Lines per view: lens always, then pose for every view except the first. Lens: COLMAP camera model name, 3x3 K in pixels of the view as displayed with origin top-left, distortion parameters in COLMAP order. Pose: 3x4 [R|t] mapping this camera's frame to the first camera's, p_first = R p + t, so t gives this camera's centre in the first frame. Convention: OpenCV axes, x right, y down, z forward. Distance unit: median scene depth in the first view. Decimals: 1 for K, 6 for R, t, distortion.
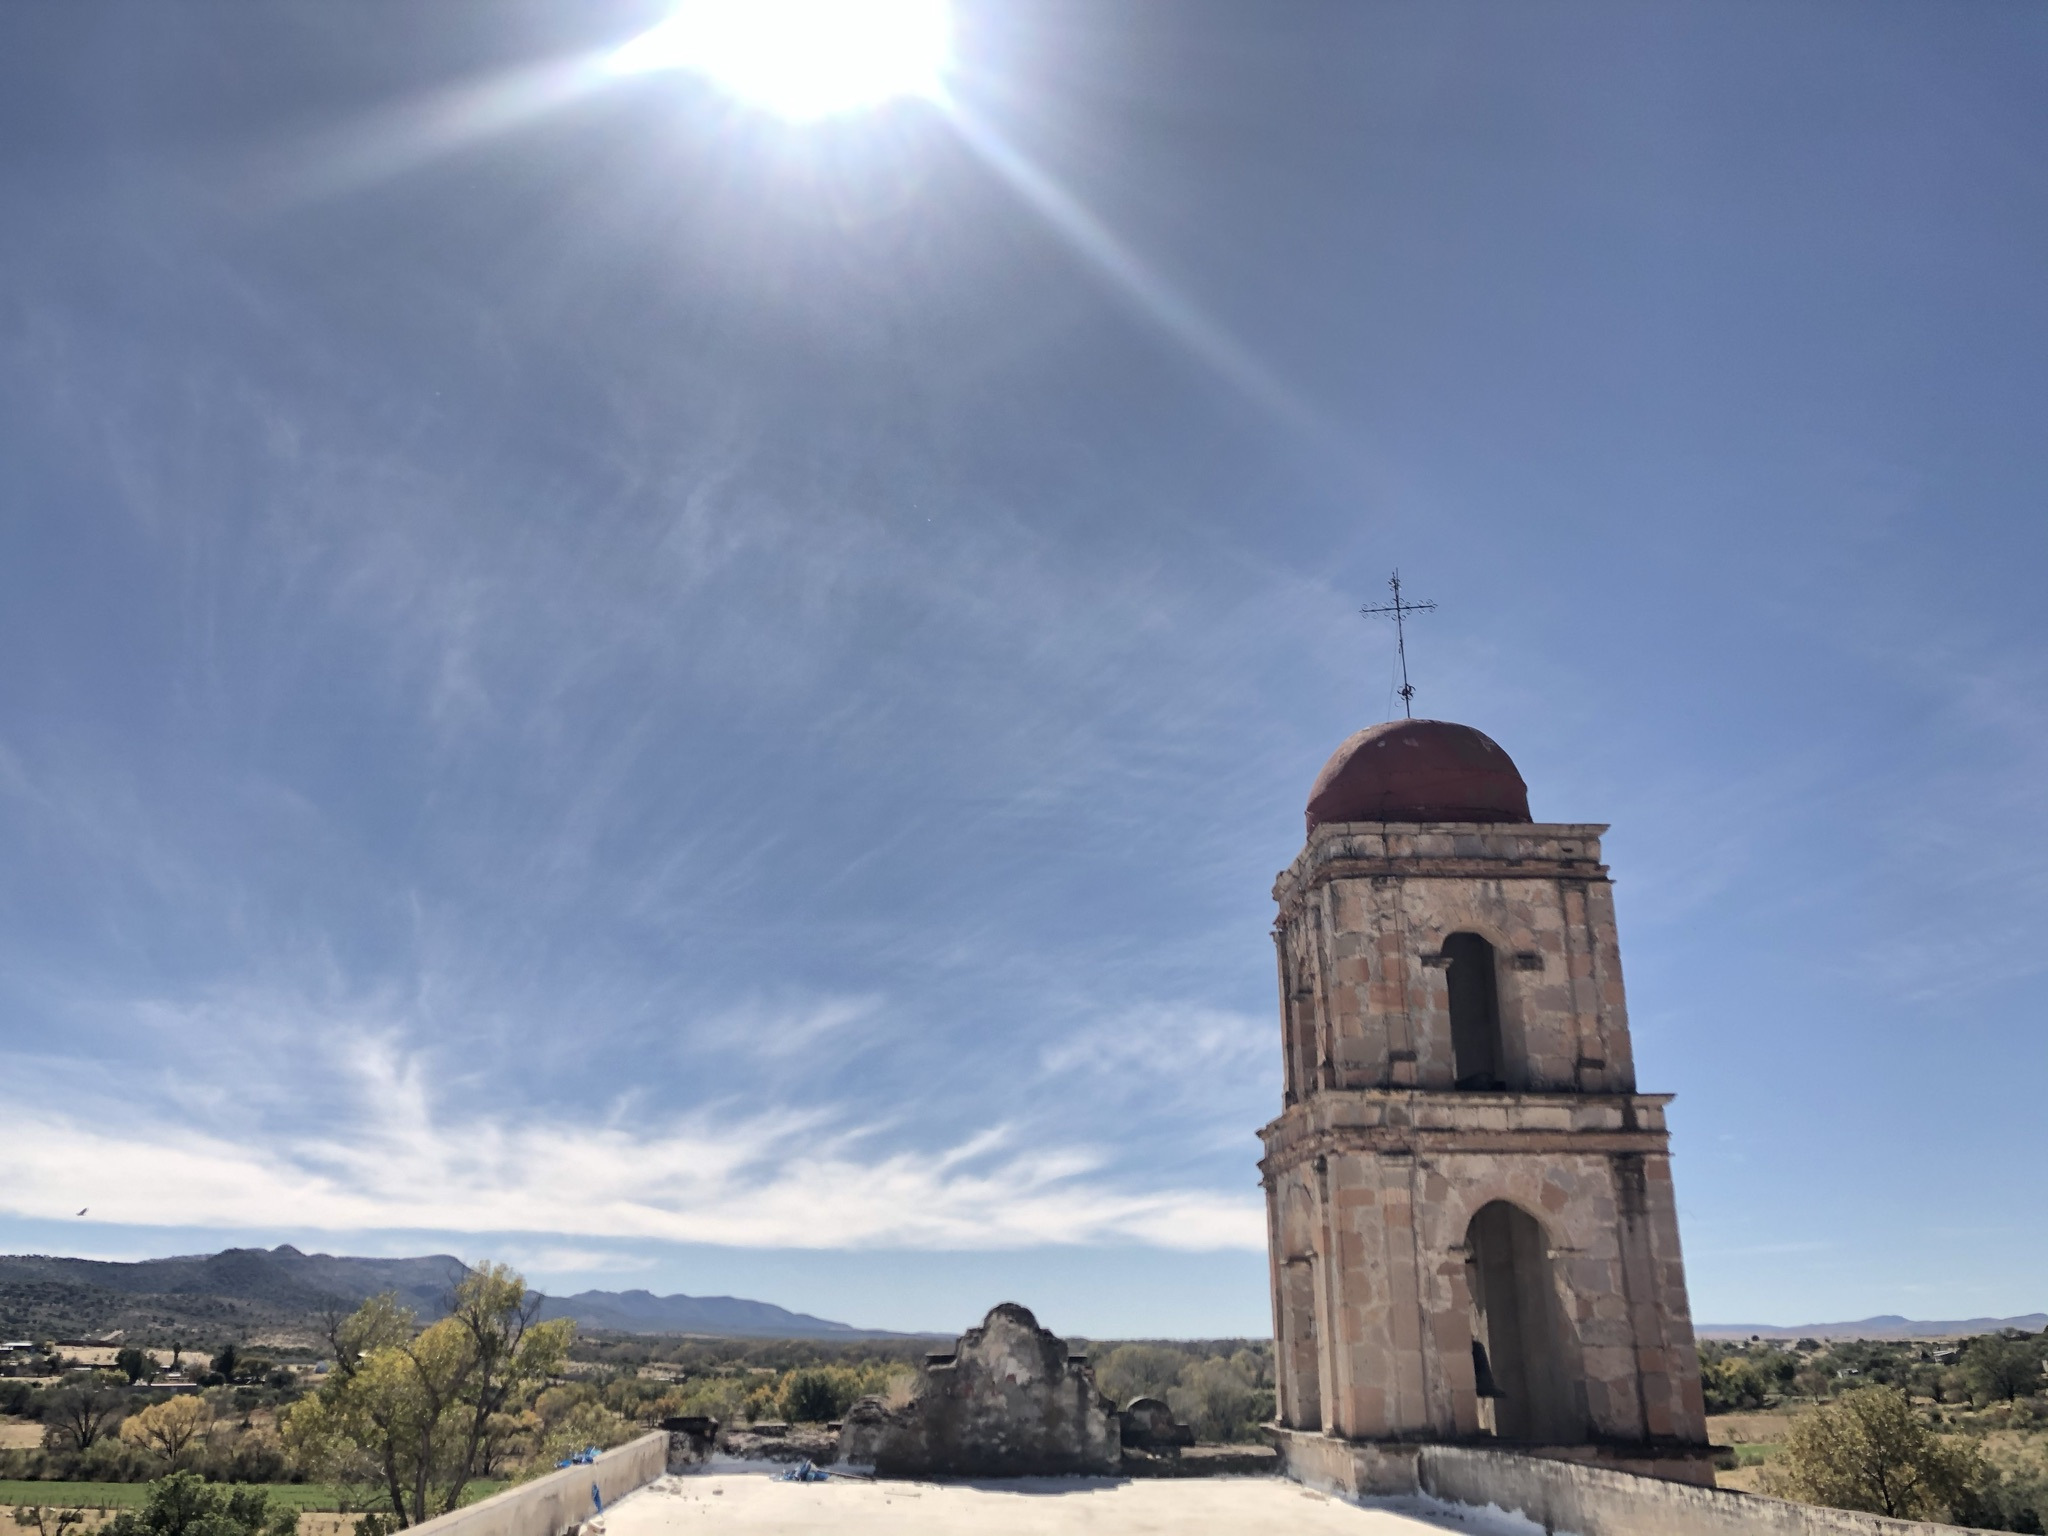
lens RADIAL K [[1668.8, 0, 1028.7], [0, 1668.8, 776.1], [0, 0, 1]] dist [0.062422, -0.060293]
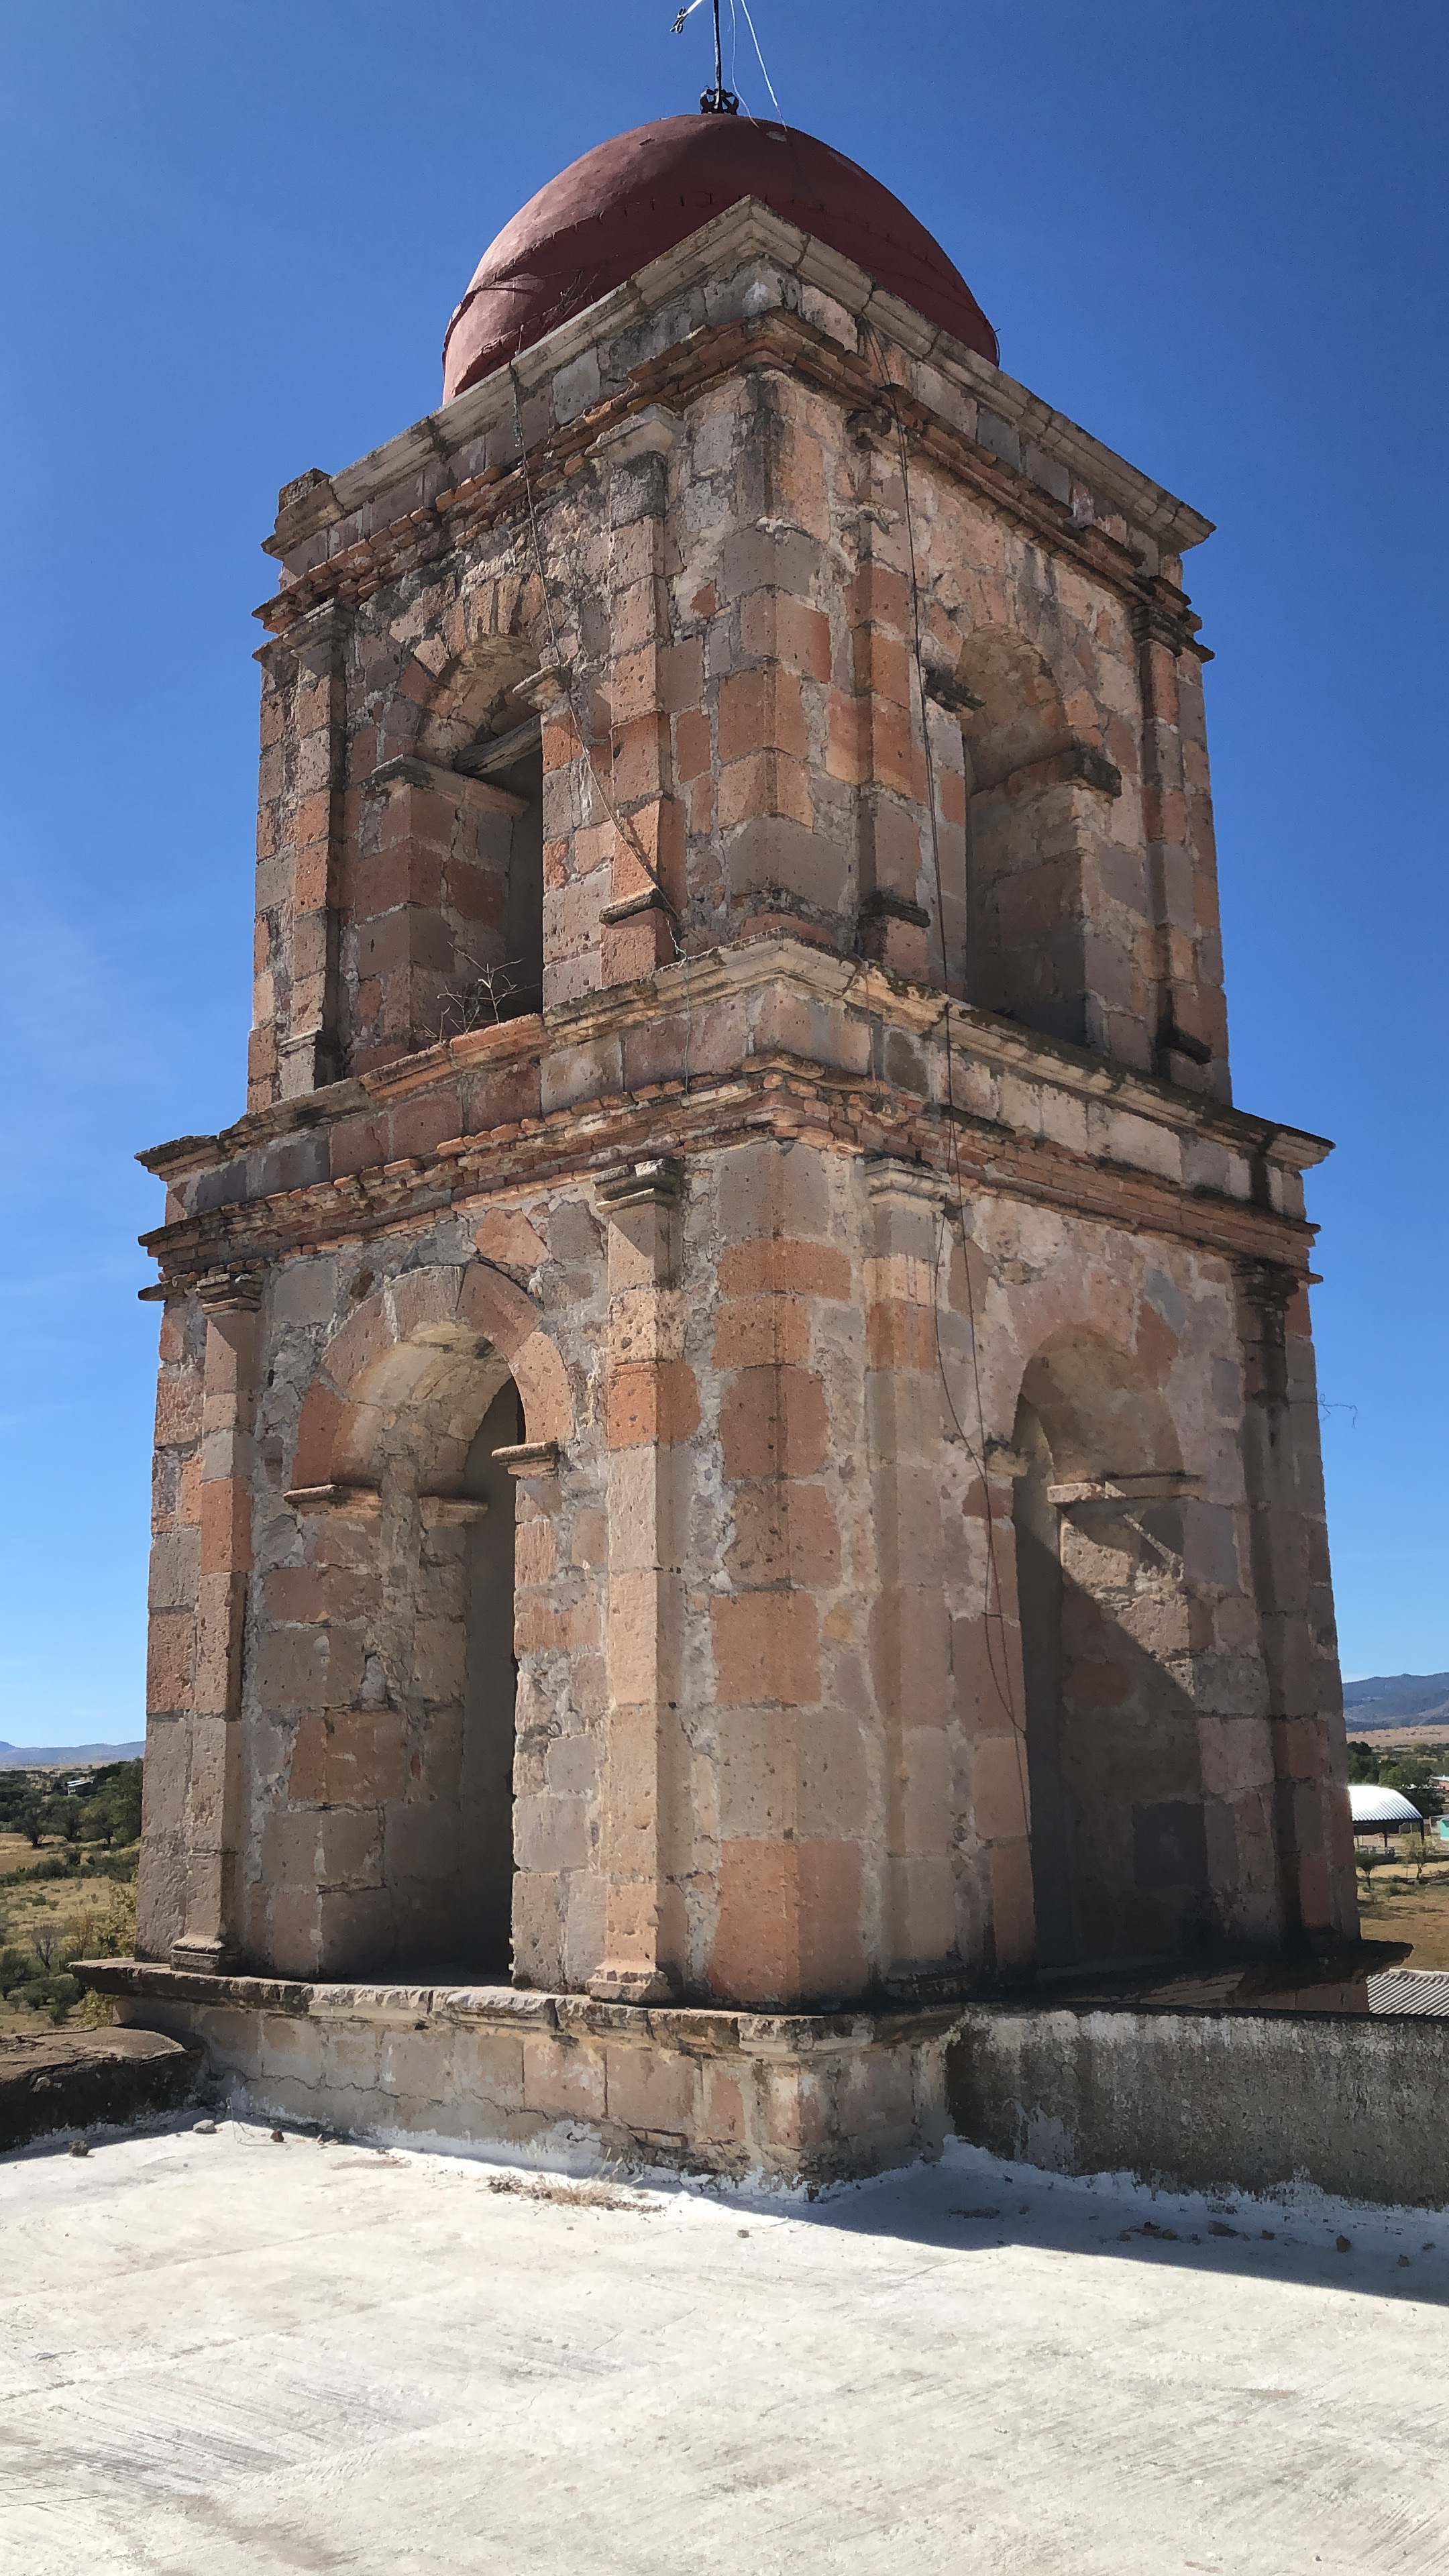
lens RADIAL K [[2210.1, 0, 680.0], [0, 2210.1, 1249.9], [0, 0, 1]] dist [0.038850, -0.004886]
pose [[0.738424, 0.145830, 0.658380, -0.101143], [-0.204847, 0.978708, 0.012969, 0.243876], [-0.642470, -0.144444, 0.752574, 0.689430]]
